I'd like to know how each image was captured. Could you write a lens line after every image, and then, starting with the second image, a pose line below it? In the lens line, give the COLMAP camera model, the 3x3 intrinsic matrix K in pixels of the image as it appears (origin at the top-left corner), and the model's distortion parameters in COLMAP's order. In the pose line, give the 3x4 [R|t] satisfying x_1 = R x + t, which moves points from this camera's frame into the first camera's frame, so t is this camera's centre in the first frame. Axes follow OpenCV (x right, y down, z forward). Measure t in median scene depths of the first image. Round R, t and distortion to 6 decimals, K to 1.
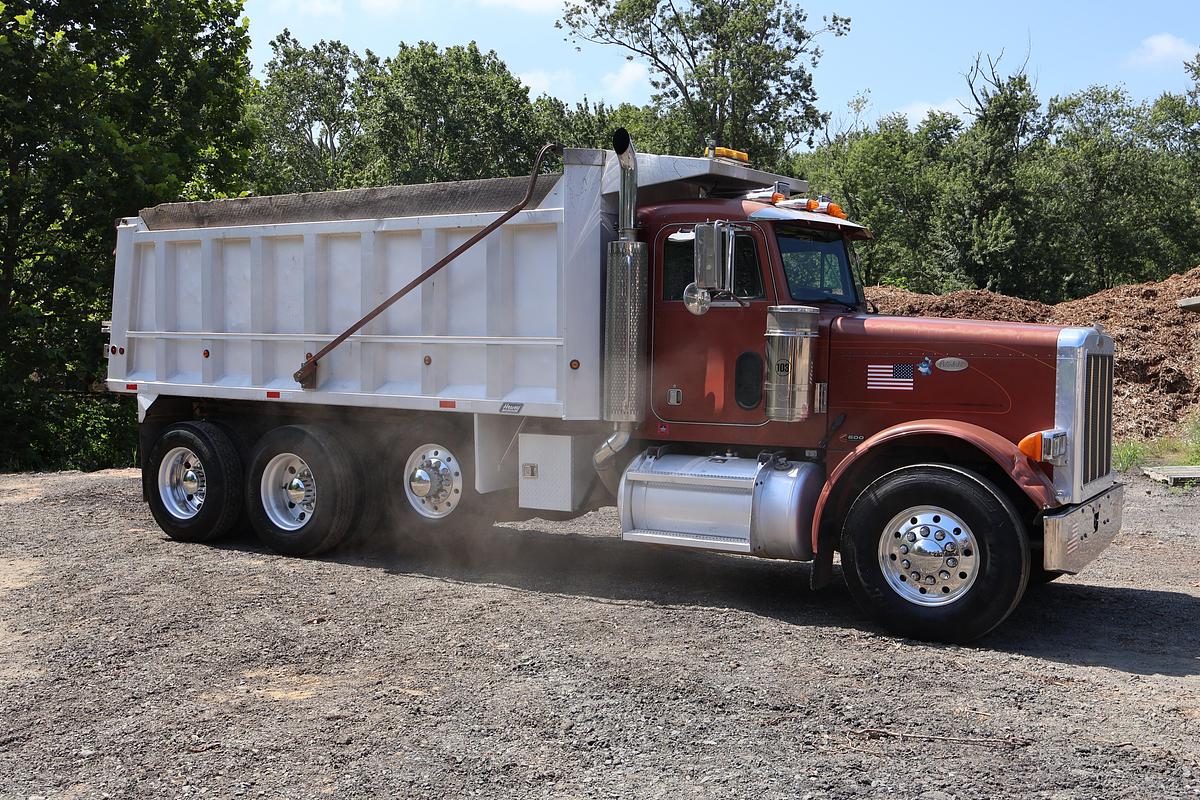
lens RADIAL K [[1183.2, 0, 584.5], [0, 1183.2, 399.6], [0, 0, 1]] dist [0.018286, 0.005950]
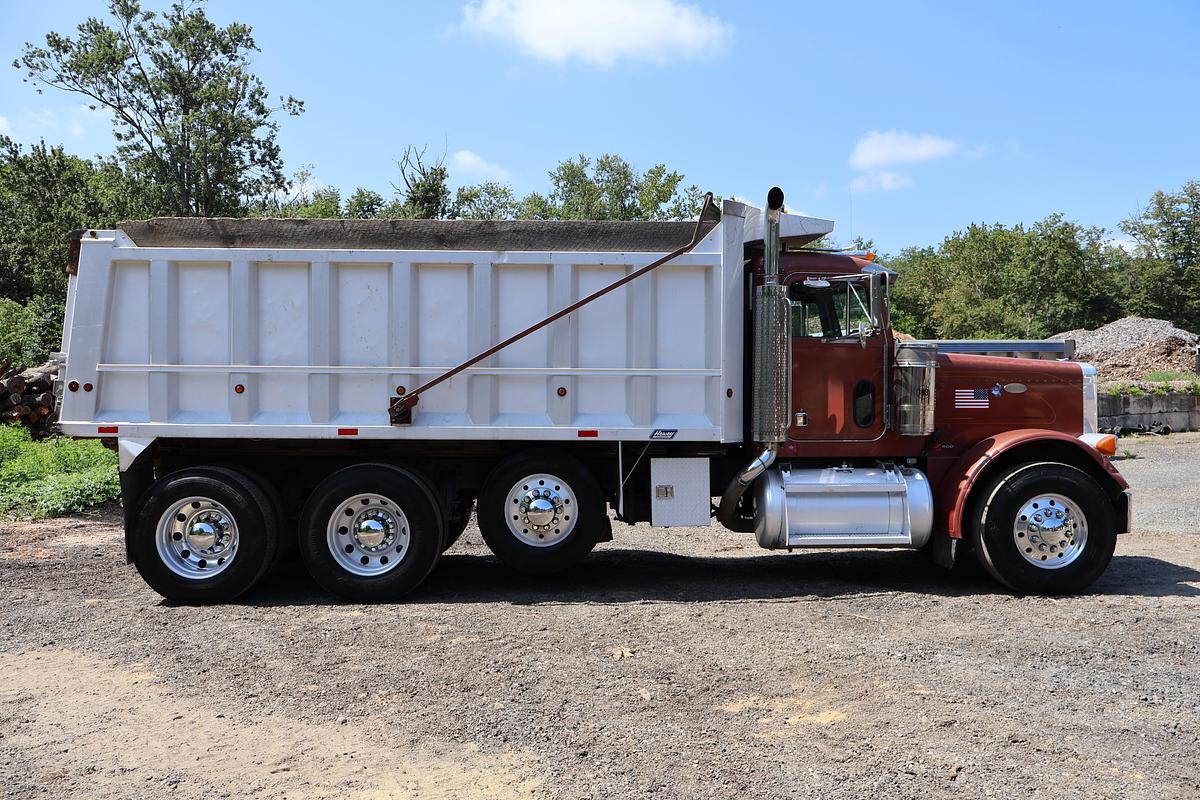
lens RADIAL K [[1011.1, 0, 600.0], [0, 1011.1, 400.0], [0, 0, 1]] dist [0.002360, -0.001749]
pose [[0.833973, -0.015132, 0.551598, -0.495218], [0.032913, 0.999208, -0.022350, -0.004342], [-0.550823, 0.036794, 0.833810, 0.210893]]
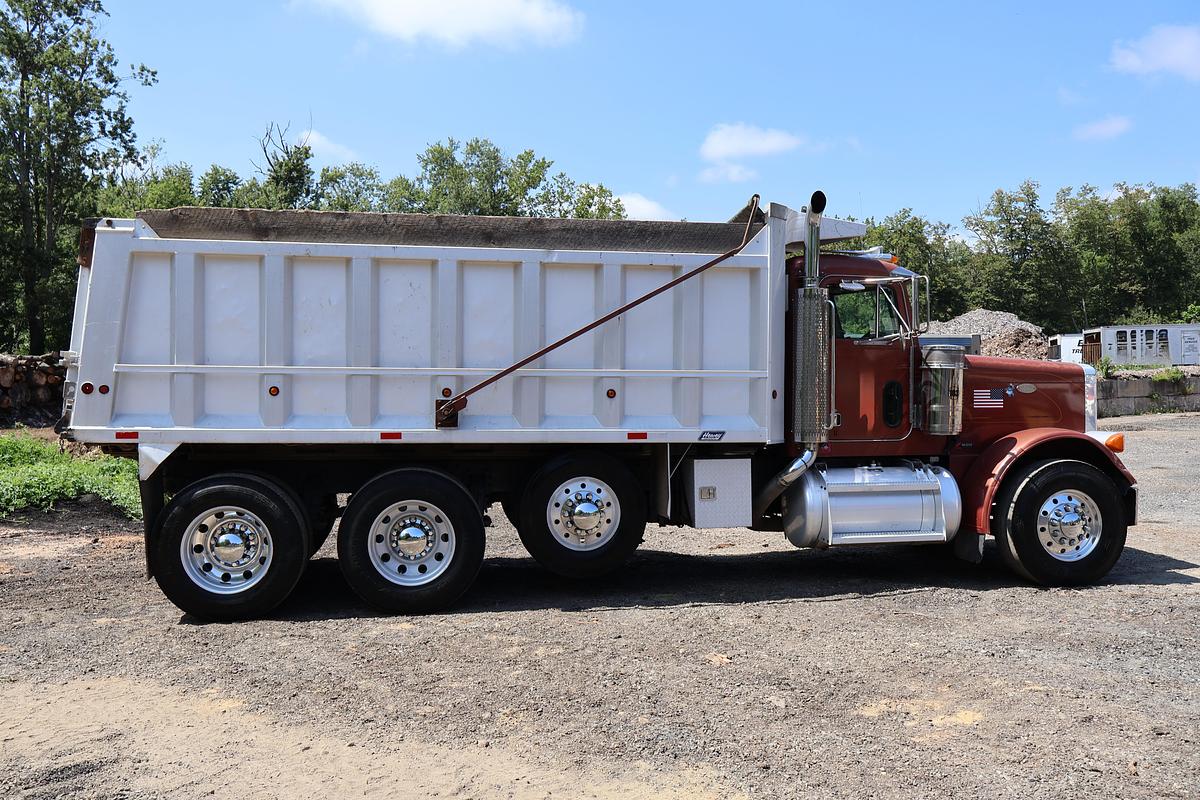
lens RADIAL K [[1022.4, 0, 592.2], [0, 1022.4, 389.8], [0, 0, 1]] dist [0.001872, 0.013638]
pose [[0.749954, -0.017311, 0.661263, -0.607226], [0.036214, 0.999233, -0.014914, -0.019936], [-0.660498, 0.035132, 0.750006, 0.299175]]
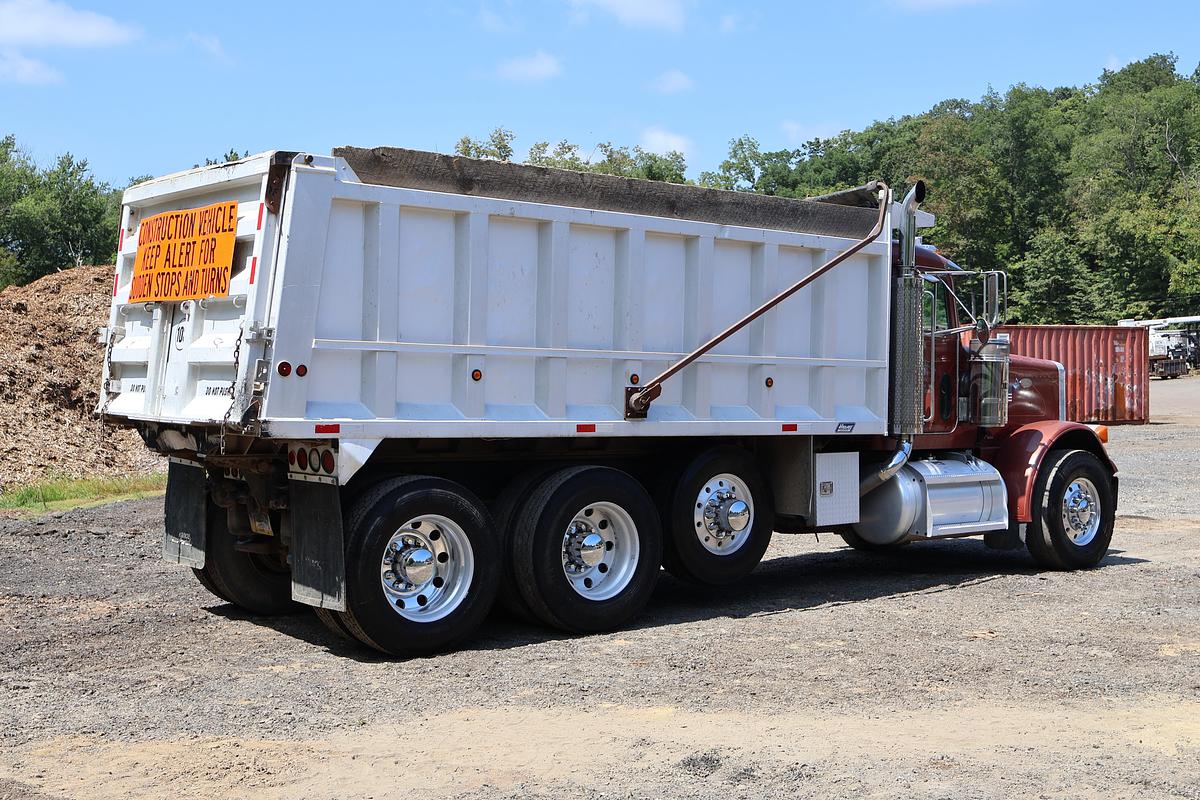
lens RADIAL K [[1474.0, 0, 600.0], [0, 1474.0, 400.0], [0, 0, 1]] dist [0.006348, 0.001112]
pose [[0.328351, -0.015077, 0.944435, -1.080223], [0.037047, 0.999309, 0.003072, -0.023208], [-0.943829, 0.033980, 0.328683, 0.624012]]
